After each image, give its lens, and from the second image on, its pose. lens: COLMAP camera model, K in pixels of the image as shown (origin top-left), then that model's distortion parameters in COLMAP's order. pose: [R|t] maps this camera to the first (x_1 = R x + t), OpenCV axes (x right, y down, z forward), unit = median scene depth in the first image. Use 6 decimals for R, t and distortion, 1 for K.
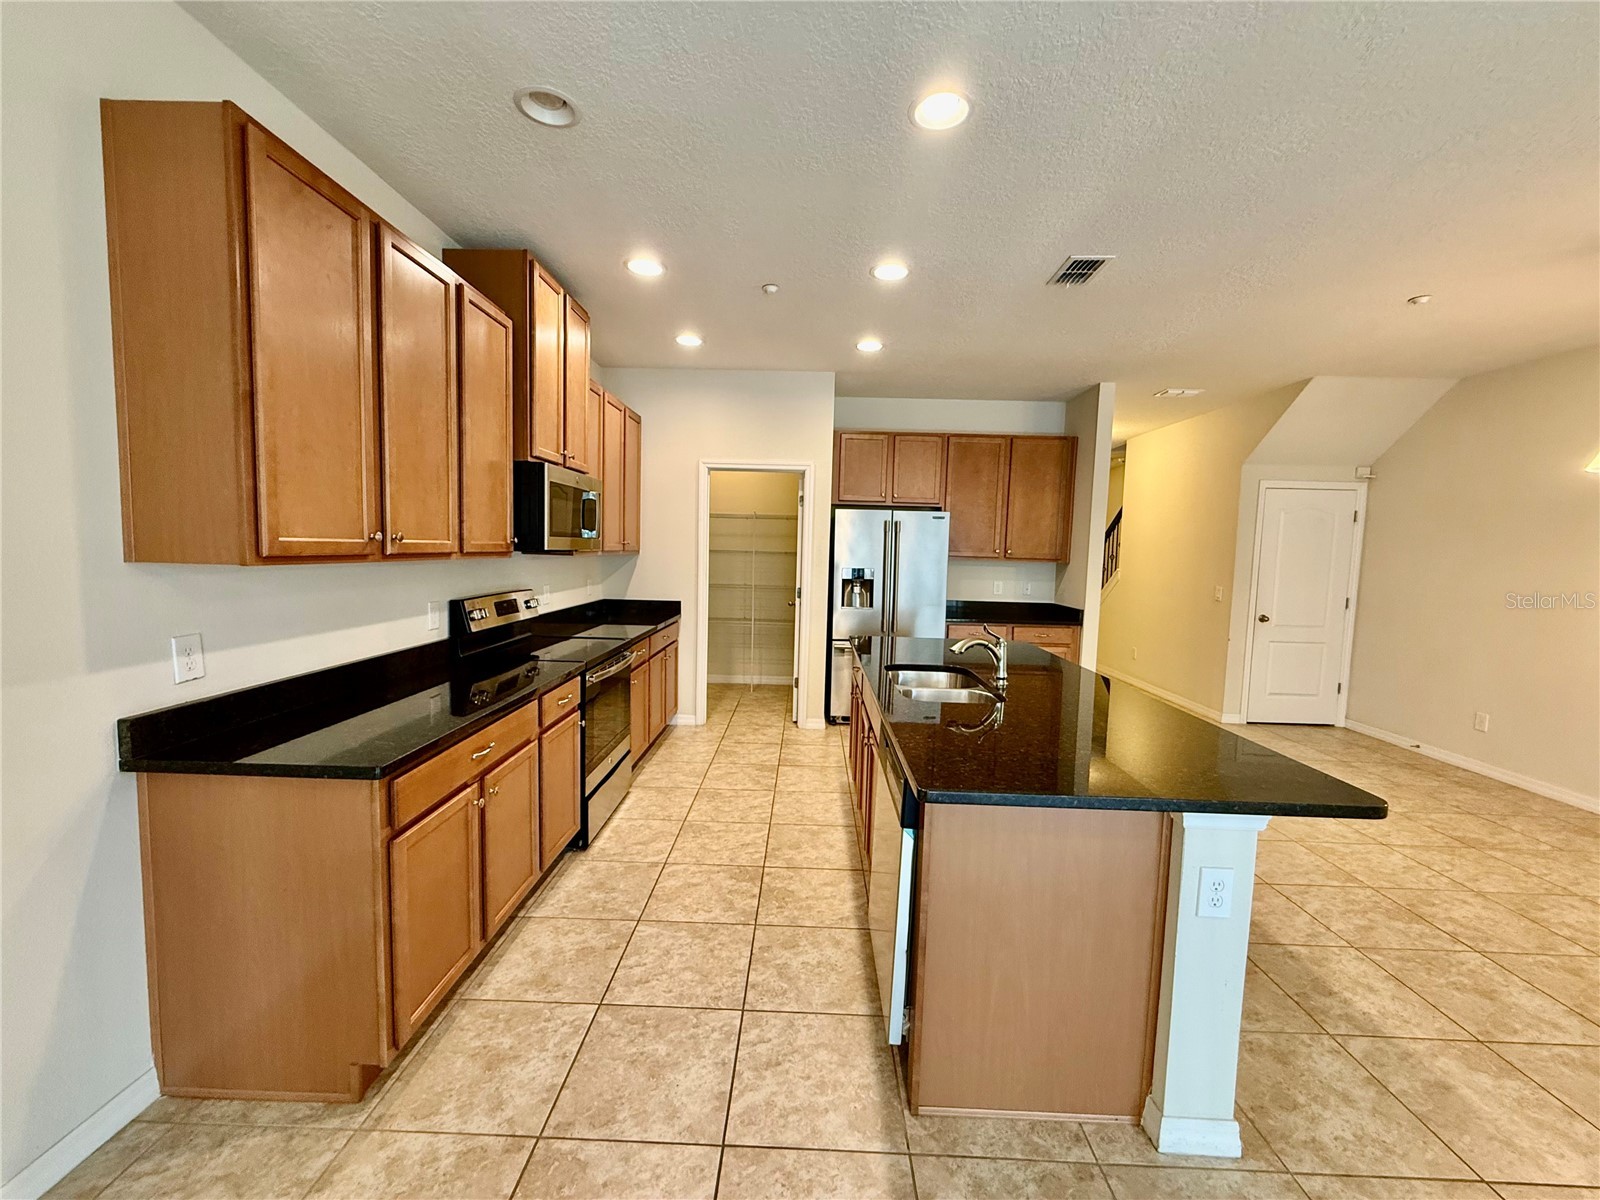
lens RADIAL K [[641.6, 0, 791.1], [0, 641.6, 600.5], [0, 0, 1]] dist [-0.007223, -0.000131]
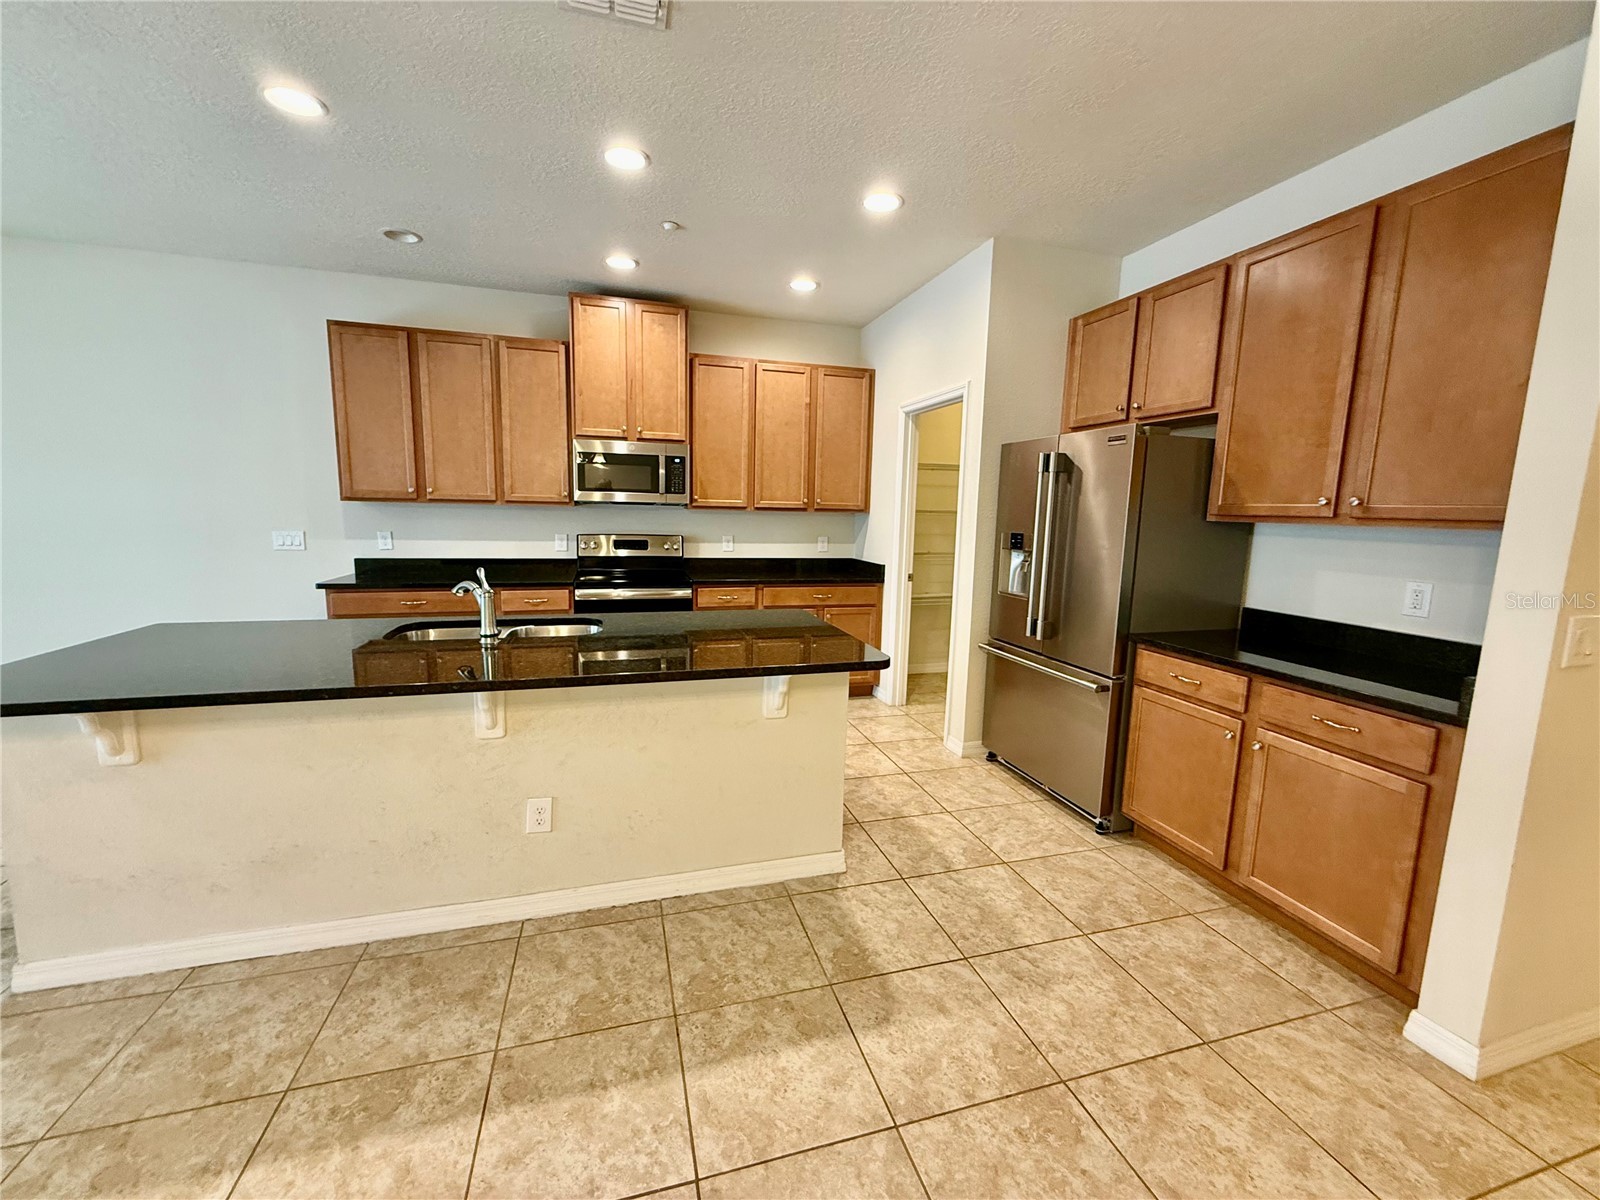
lens RADIAL K [[658.3, 0, 798.9], [0, 658.3, 592.7], [0, 0, 1]] dist [-0.001299, -0.000004]
pose [[0.297237, 0.102420, -0.949295, 1.007776], [-0.096615, 0.992353, 0.076814, -0.030460], [0.949903, 0.068884, 0.304860, 0.898119]]
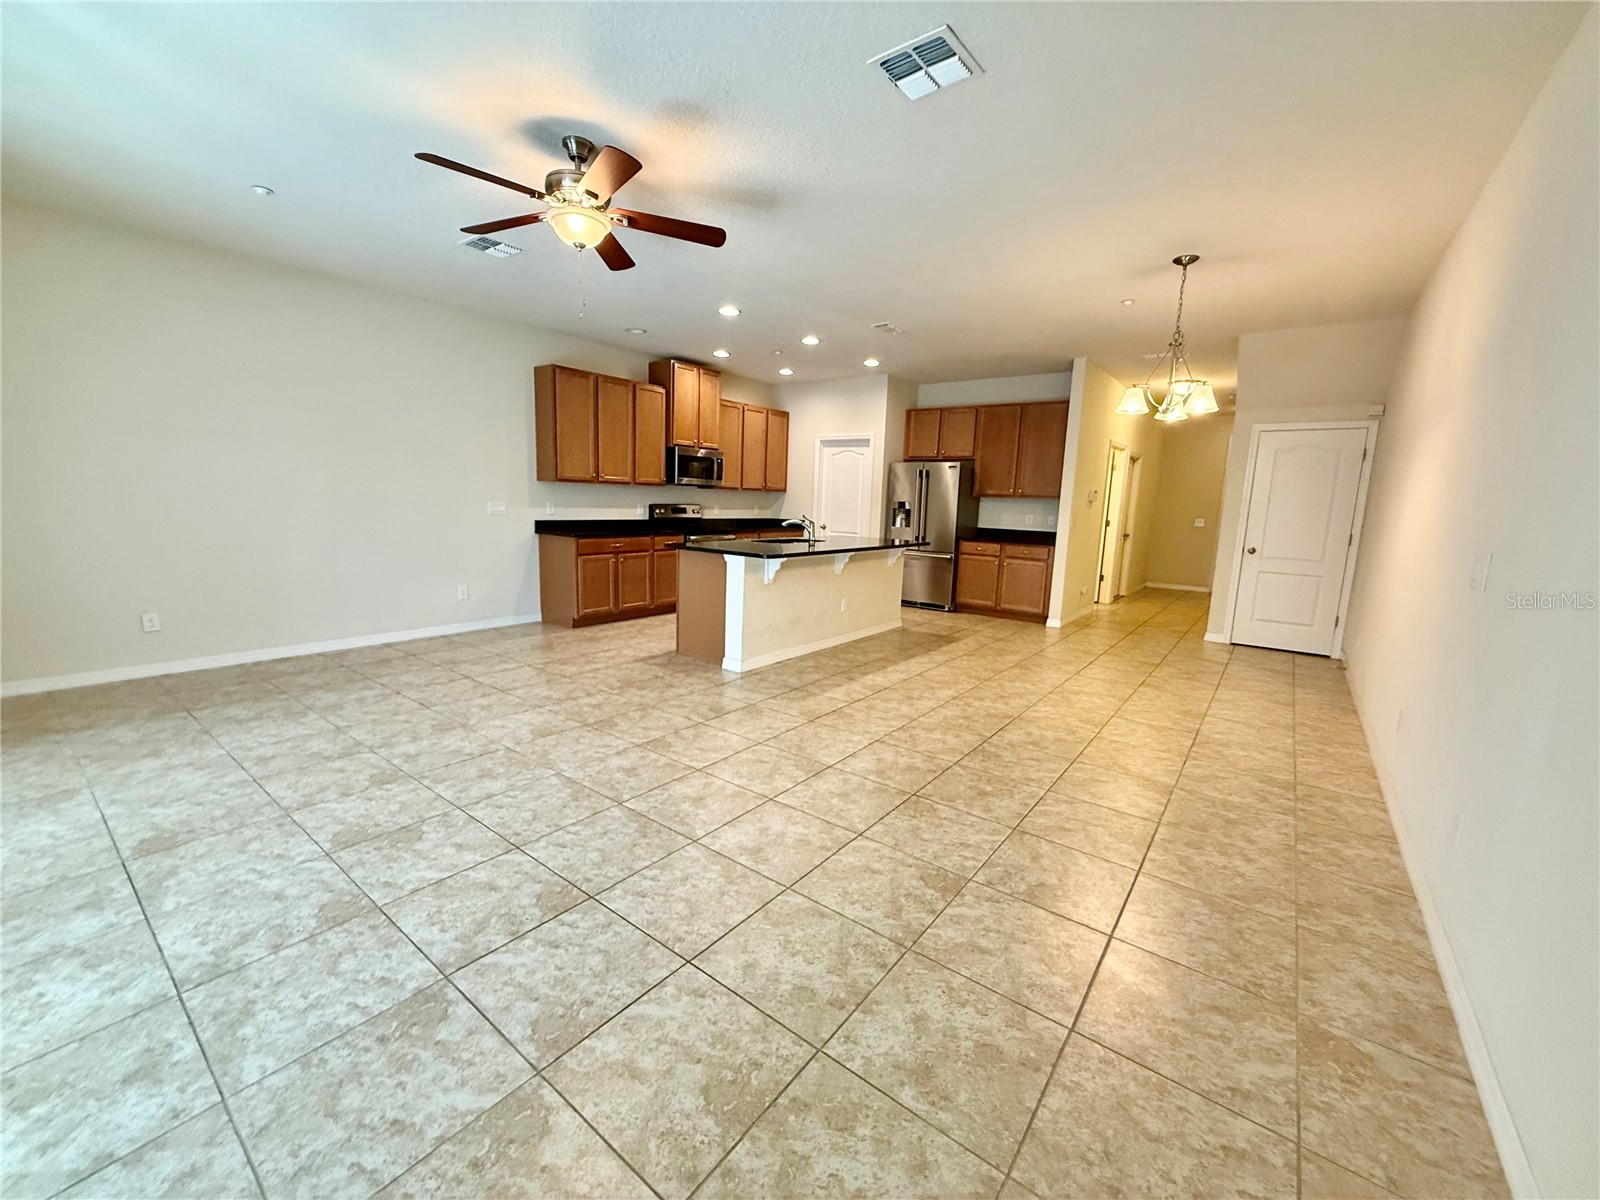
lens RADIAL K [[633.4, 0, 789.4], [0, 633.4, 604.0], [0, 0, 1]] dist [0.000166, 0.000031]
pose [[0.806821, 0.099472, -0.582361, 1.201045], [-0.061640, 0.994517, 0.084474, 0.125378], [0.587571, -0.032259, 0.808529, -0.600140]]
